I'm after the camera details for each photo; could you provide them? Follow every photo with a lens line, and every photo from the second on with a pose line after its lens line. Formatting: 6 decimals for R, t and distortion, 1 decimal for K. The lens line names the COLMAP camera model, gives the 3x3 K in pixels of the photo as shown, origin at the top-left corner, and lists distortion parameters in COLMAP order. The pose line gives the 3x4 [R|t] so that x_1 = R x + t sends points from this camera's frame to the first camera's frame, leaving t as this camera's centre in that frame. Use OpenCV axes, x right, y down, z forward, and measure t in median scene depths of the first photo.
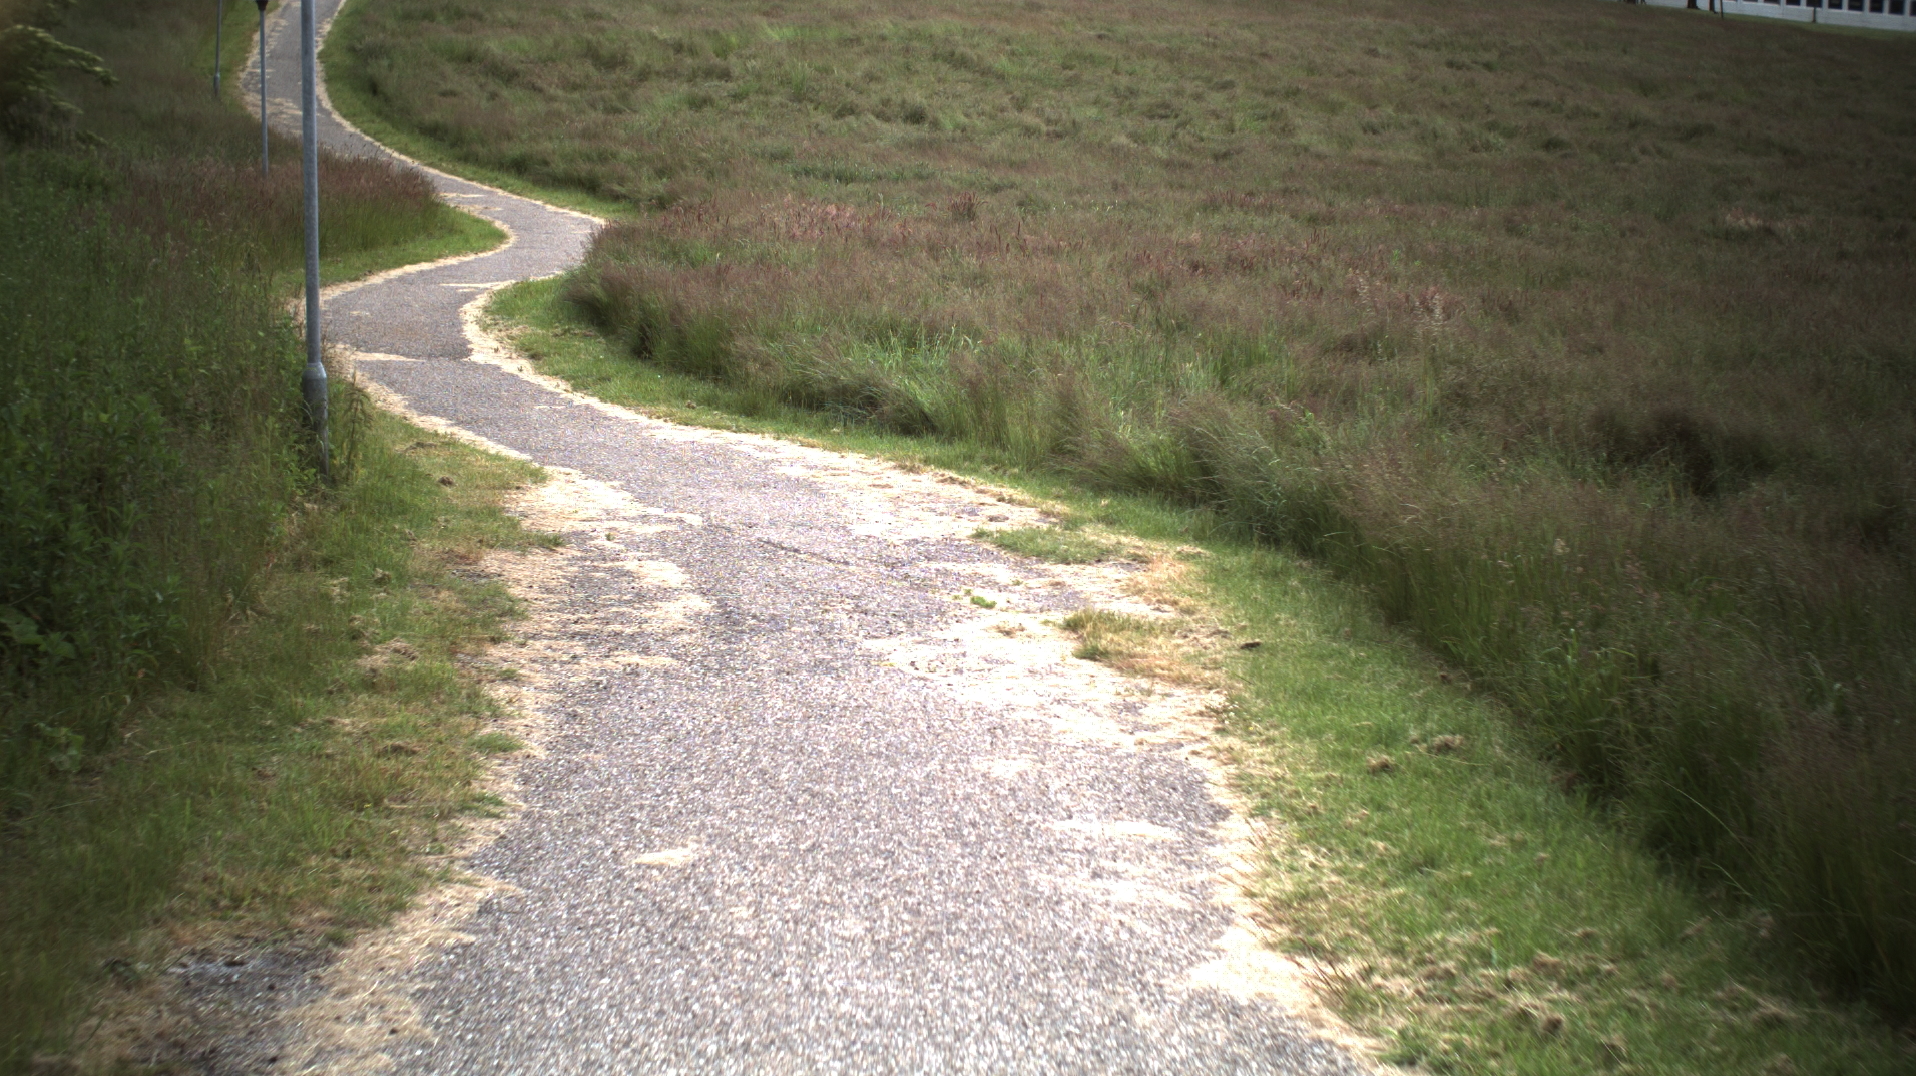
lens RADIAL K [[3377.9, 0, 953.4], [0, 3377.9, 533.2], [0, 0, 1]] dist [-0.265307, 0.000000]
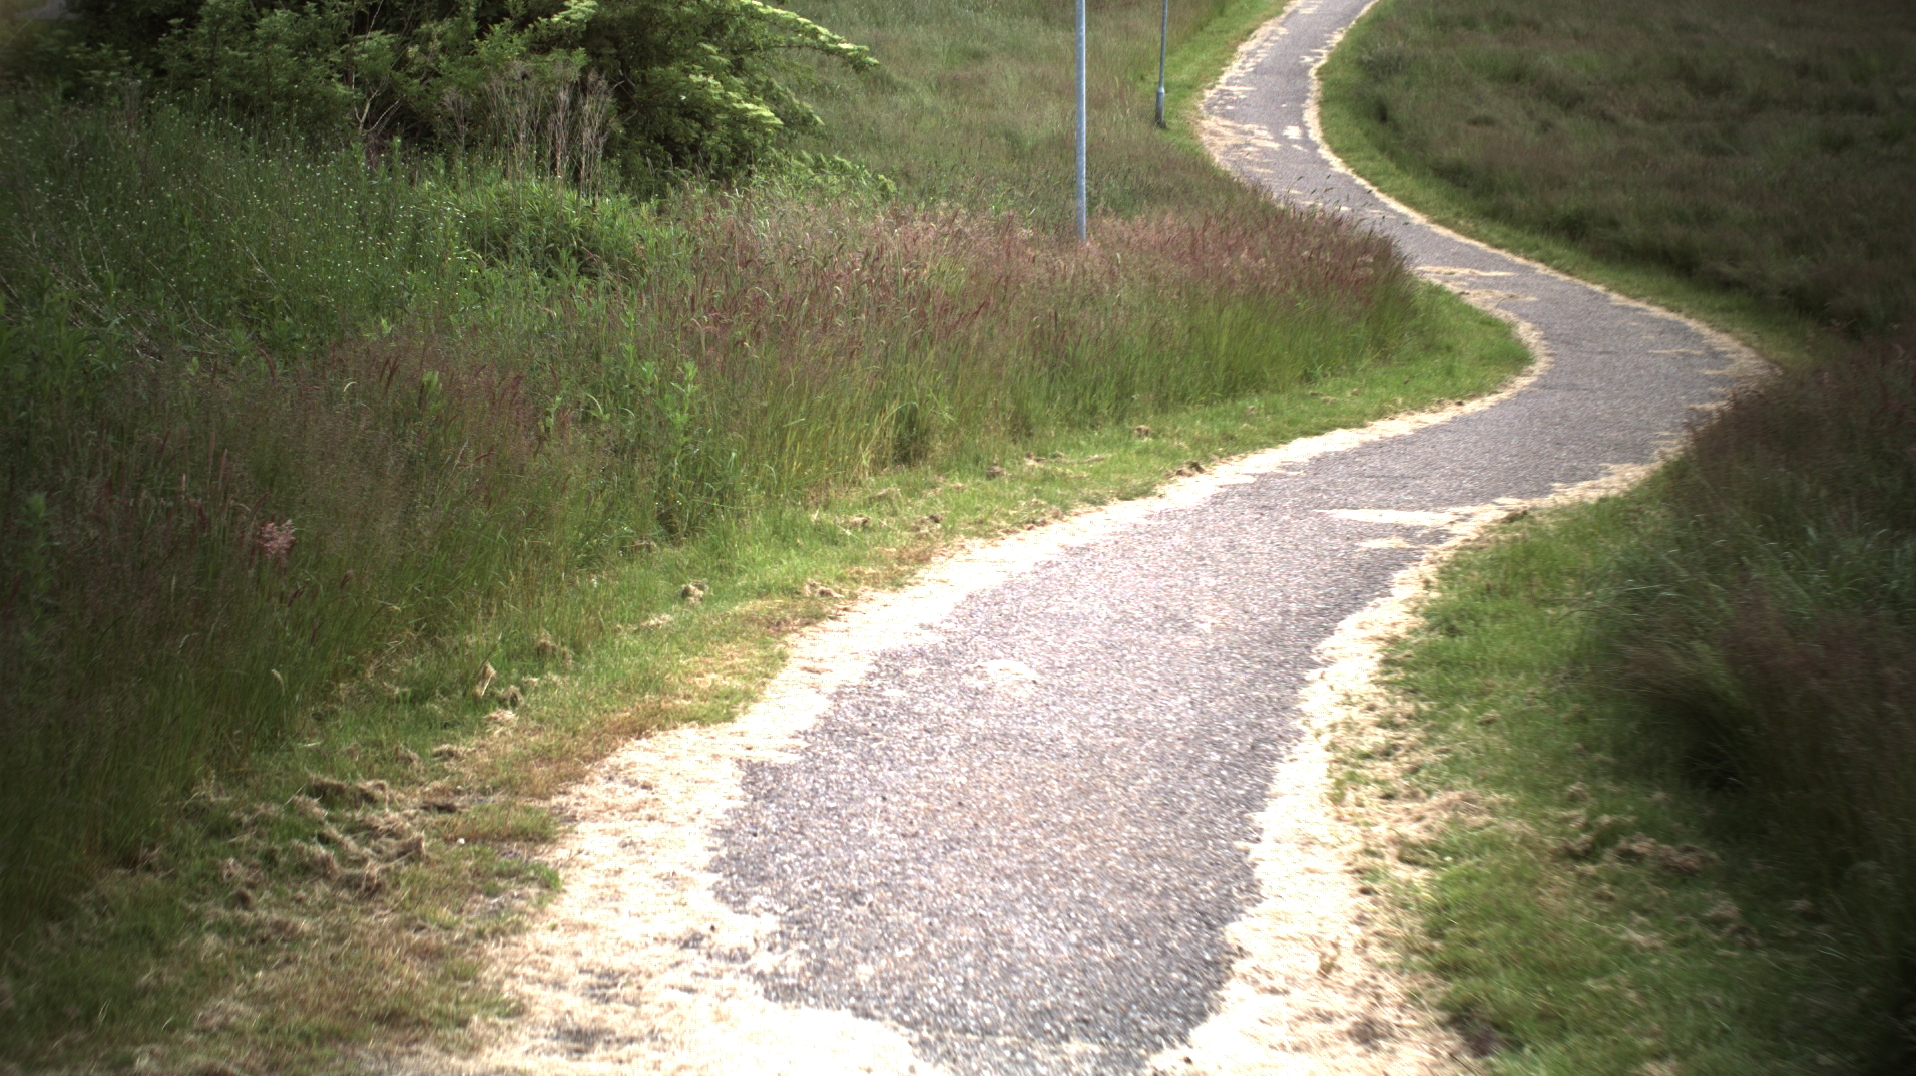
lens RADIAL K [[3377.9, 0, 962.8], [0, 3377.9, 533.7], [0, 0, 1]] dist [-0.265307, 0.000000]
pose [[0.950074, 0.037163, -0.309804, -0.035596], [-0.041803, 0.999091, -0.008348, -0.036435], [0.309212, 0.020882, 0.950764, 0.317599]]
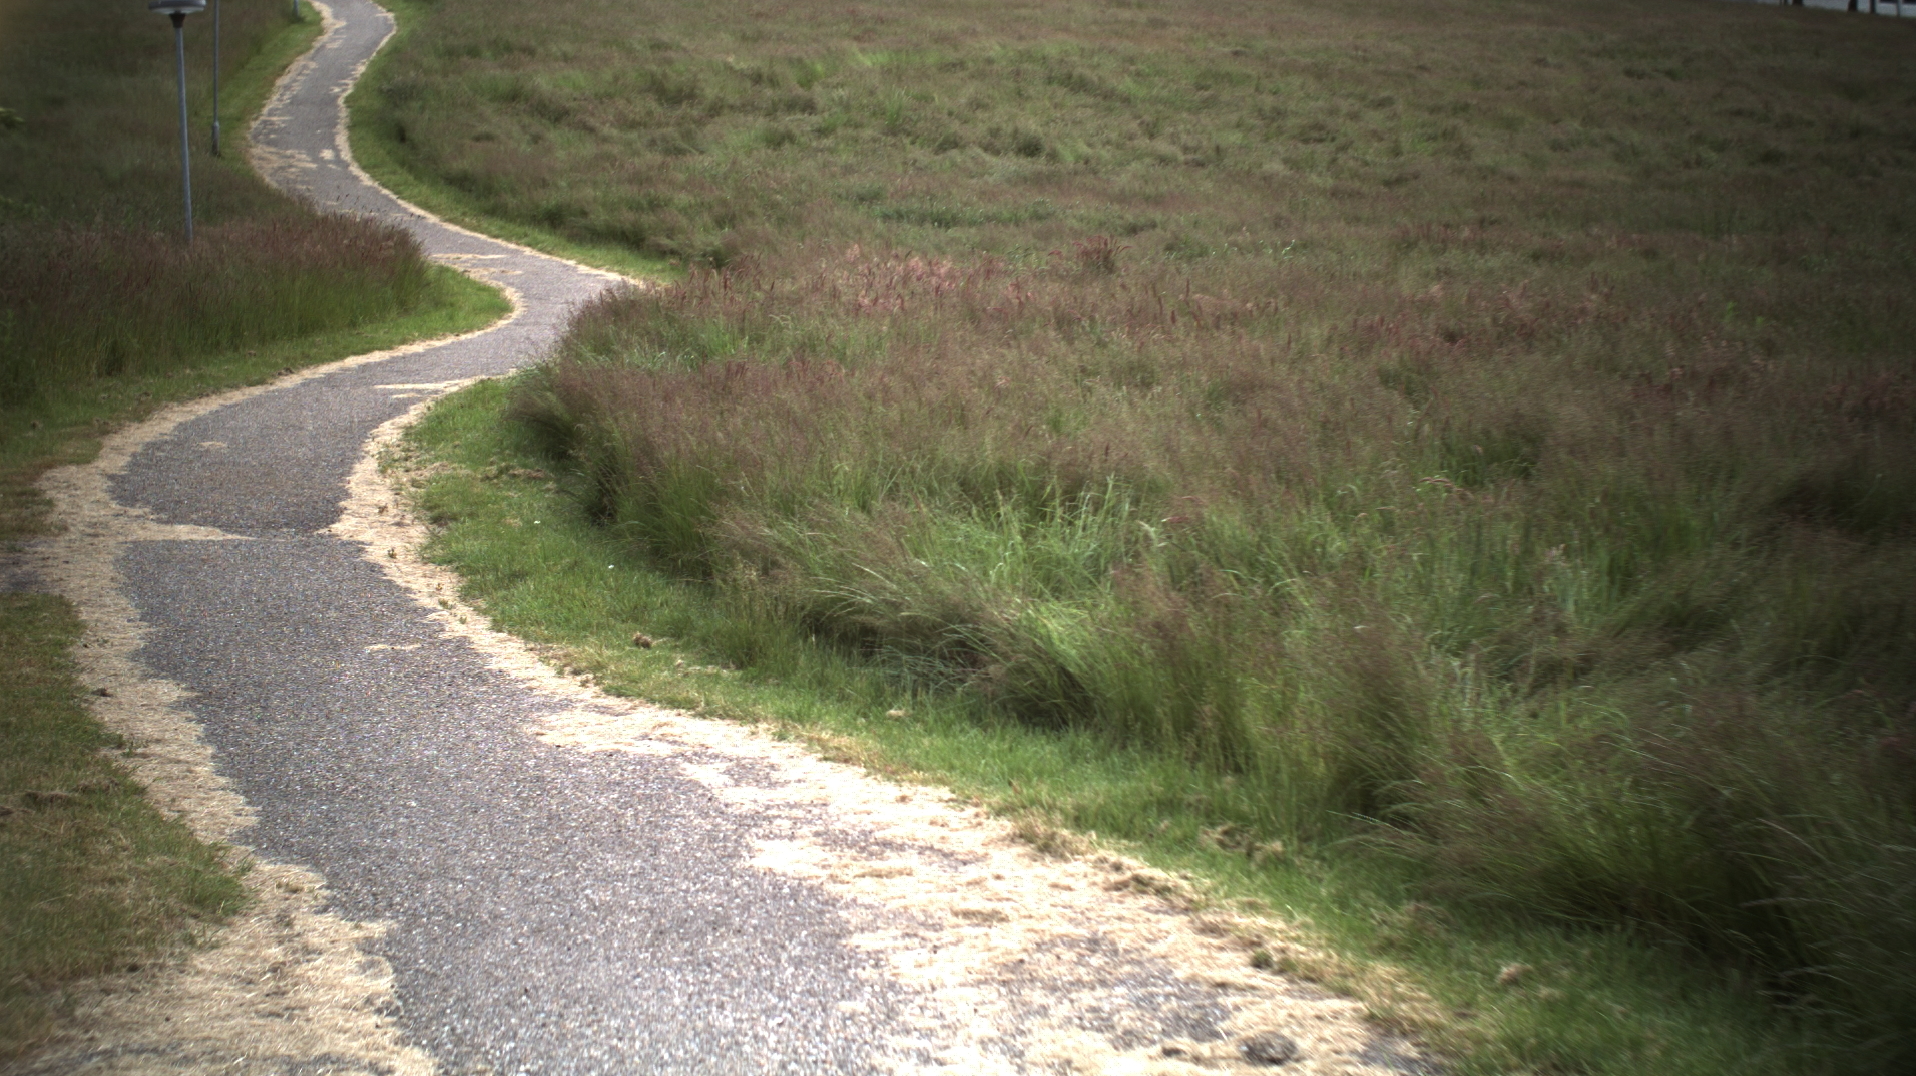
lens RADIAL K [[3377.9, 0, 959.9], [0, 3377.9, 534.1], [0, 0, 1]] dist [-0.265307, 0.000000]
pose [[0.998974, -0.028656, -0.035058, -0.002096], [0.028223, 0.999520, -0.012786, -0.016594], [0.035408, 0.011783, 0.999303, 0.159278]]
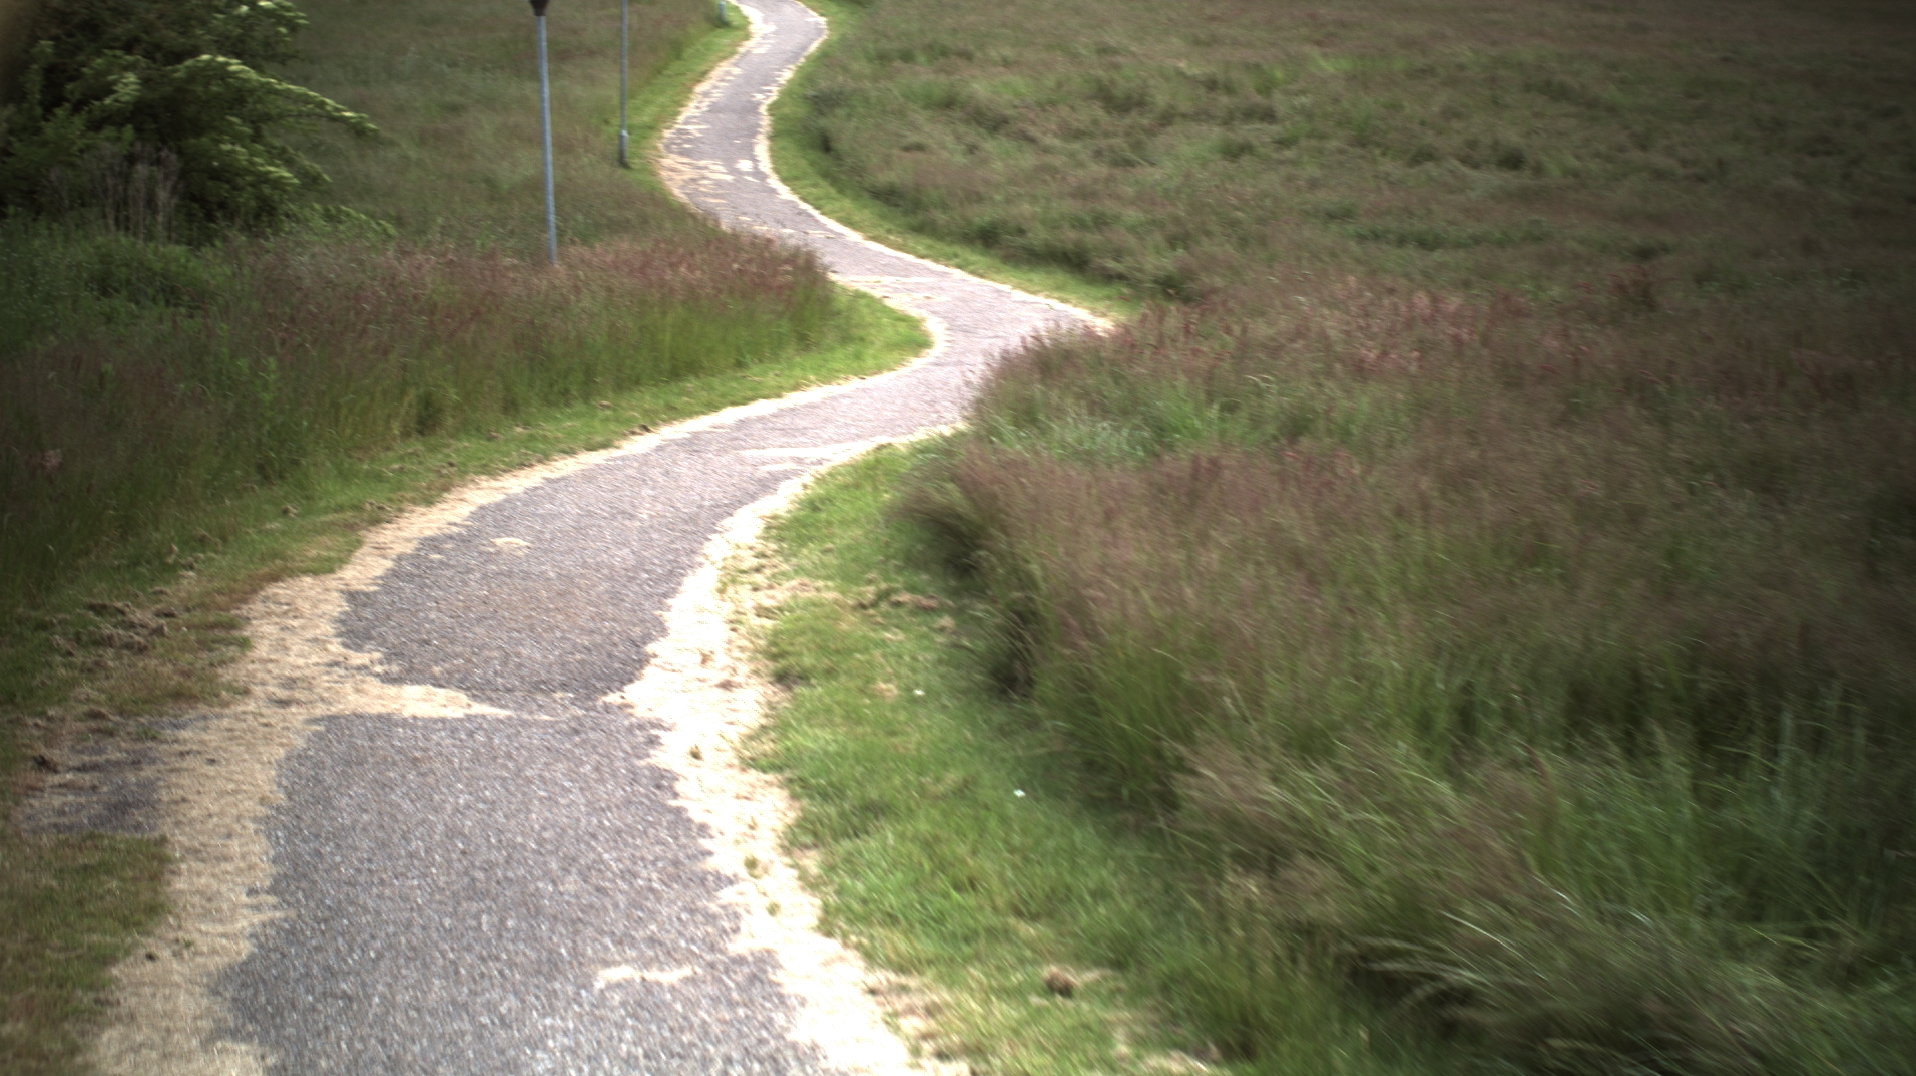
lens RADIAL K [[3377.9, 0, 963.0], [0, 3377.9, 537.5], [0, 0, 1]] dist [-0.265307, 0.000000]
pose [[0.986054, -0.019551, -0.165273, -0.011462], [0.016648, 0.999682, -0.018929, -0.026441], [0.165591, 0.015913, 0.986066, 0.239618]]
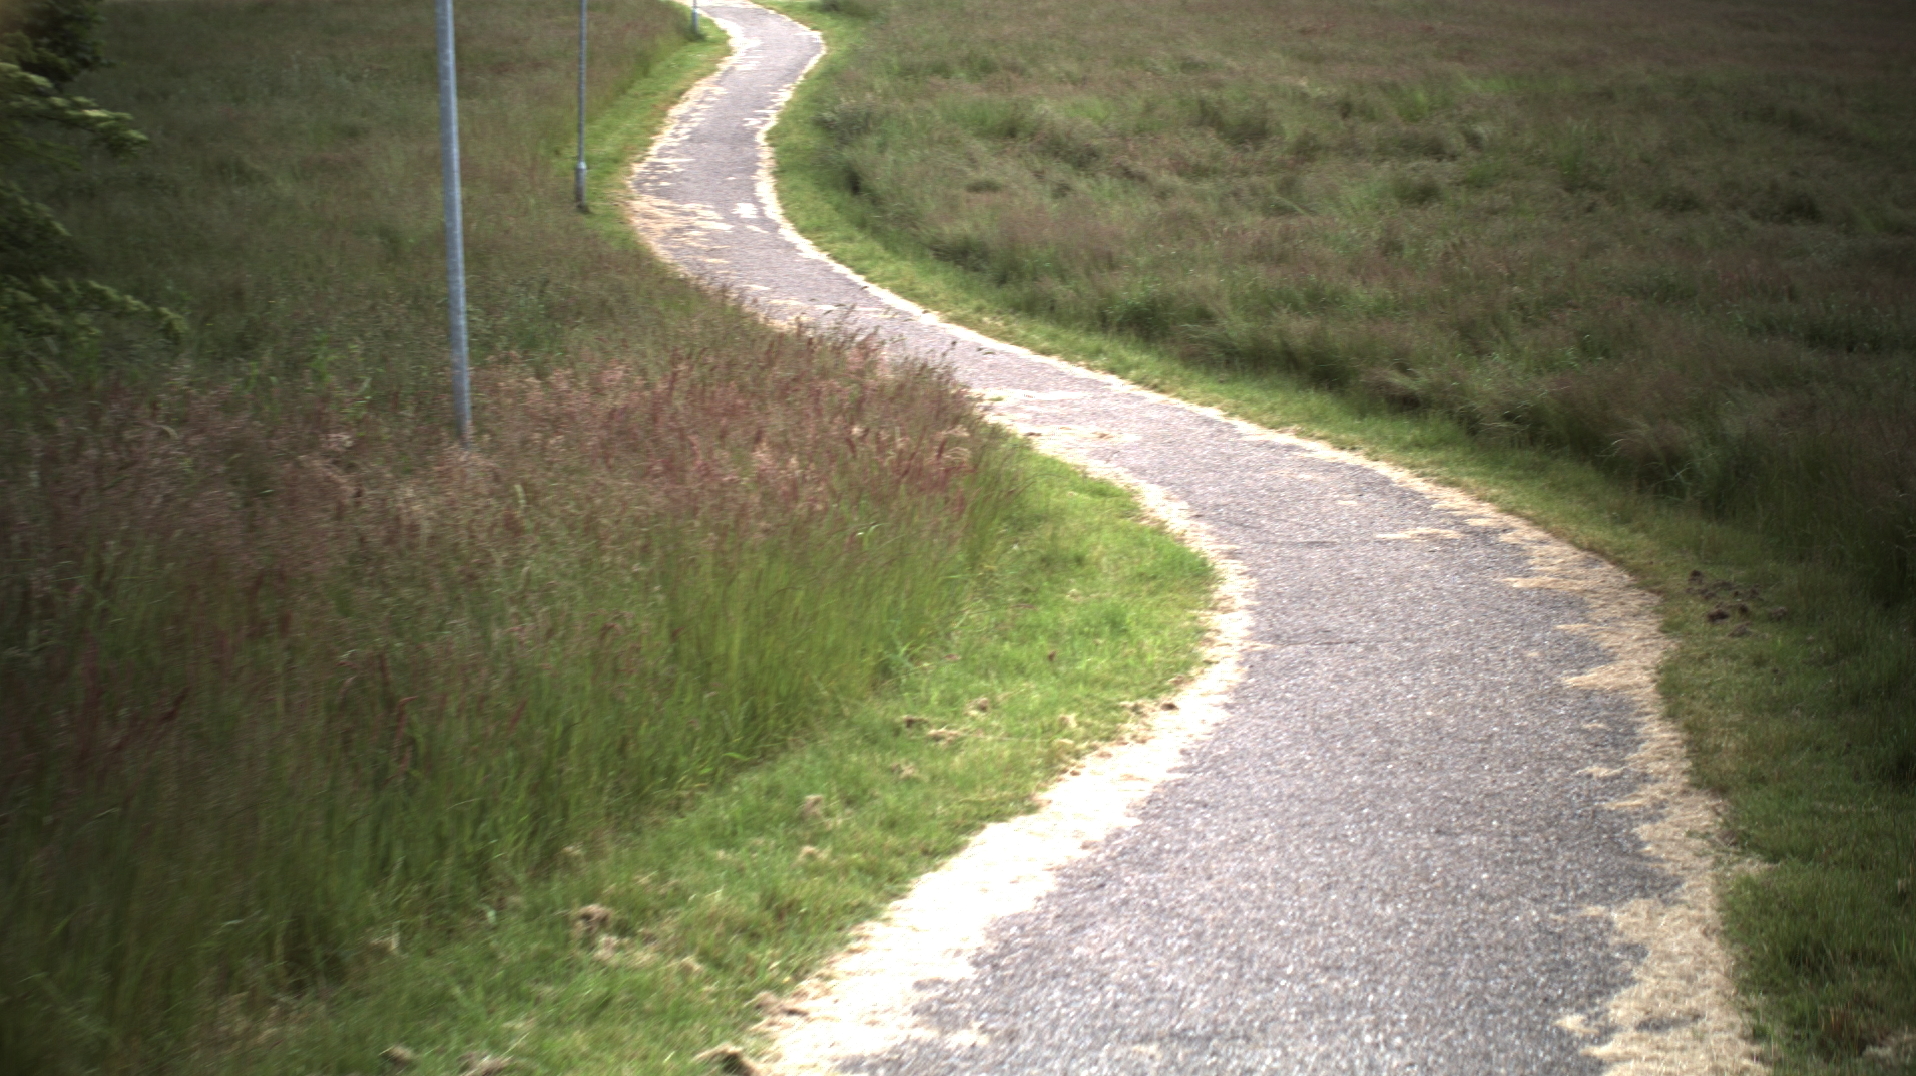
lens RADIAL K [[3377.9, 0, 969.3], [0, 3377.9, 558.0], [0, 0, 1]] dist [-0.265307, 0.000000]
pose [[0.989139, -0.018205, -0.145854, -0.076548], [0.014578, 0.999558, -0.025897, -0.057708], [0.146261, 0.023490, 0.988967, 0.467852]]
